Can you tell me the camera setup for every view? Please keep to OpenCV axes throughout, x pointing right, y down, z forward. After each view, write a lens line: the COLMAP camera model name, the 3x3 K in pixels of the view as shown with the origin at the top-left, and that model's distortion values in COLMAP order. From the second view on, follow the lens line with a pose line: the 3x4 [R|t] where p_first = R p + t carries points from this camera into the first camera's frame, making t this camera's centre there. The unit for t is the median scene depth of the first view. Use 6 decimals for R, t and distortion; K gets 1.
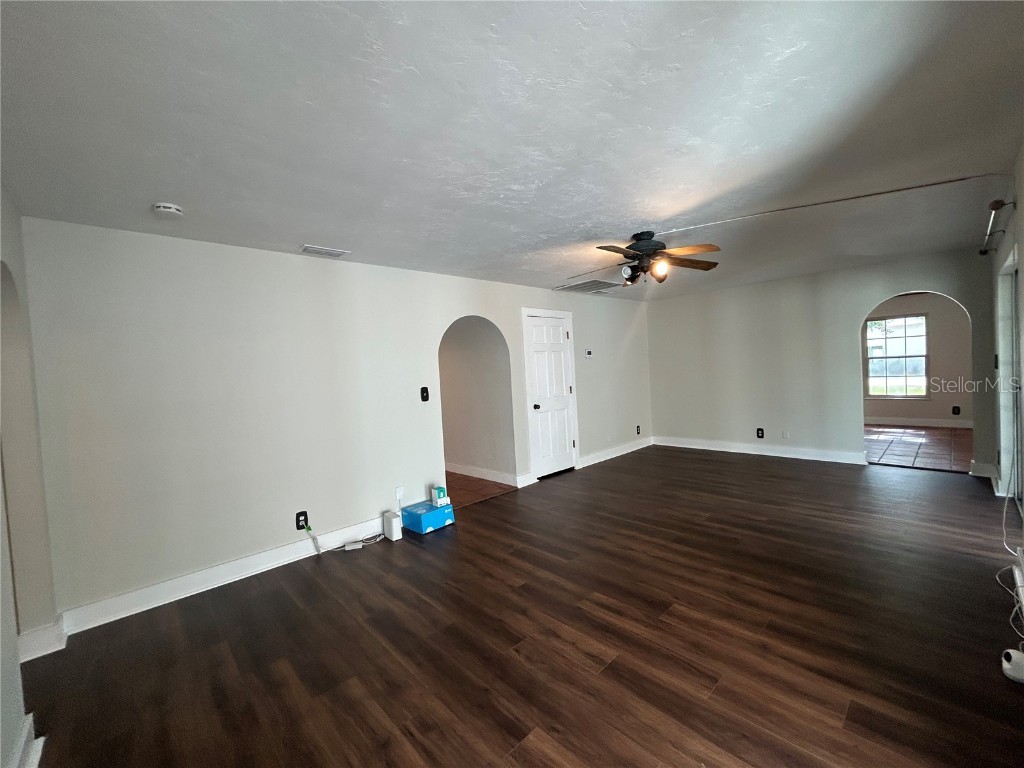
lens RADIAL K [[415.0, 0, 510.6], [0, 415.0, 385.0], [0, 0, 1]] dist [-0.003041, 0.000662]
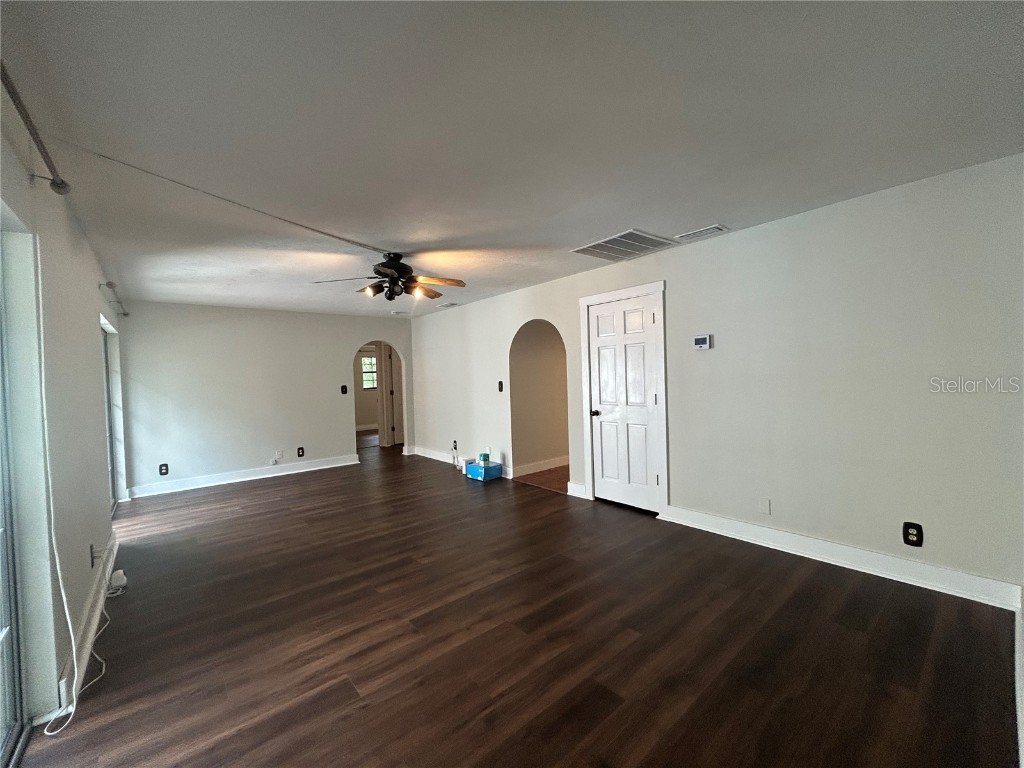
lens RADIAL K [[415.0, 0, 510.6], [0, 415.0, 385.0], [0, 0, 1]] dist [-0.003041, 0.000662]
pose [[-0.047747, 0.084341, -0.995292, 1.022350], [0.004310, 0.996437, 0.084231, -0.087141], [0.998850, -0.000268, -0.047940, 0.982980]]
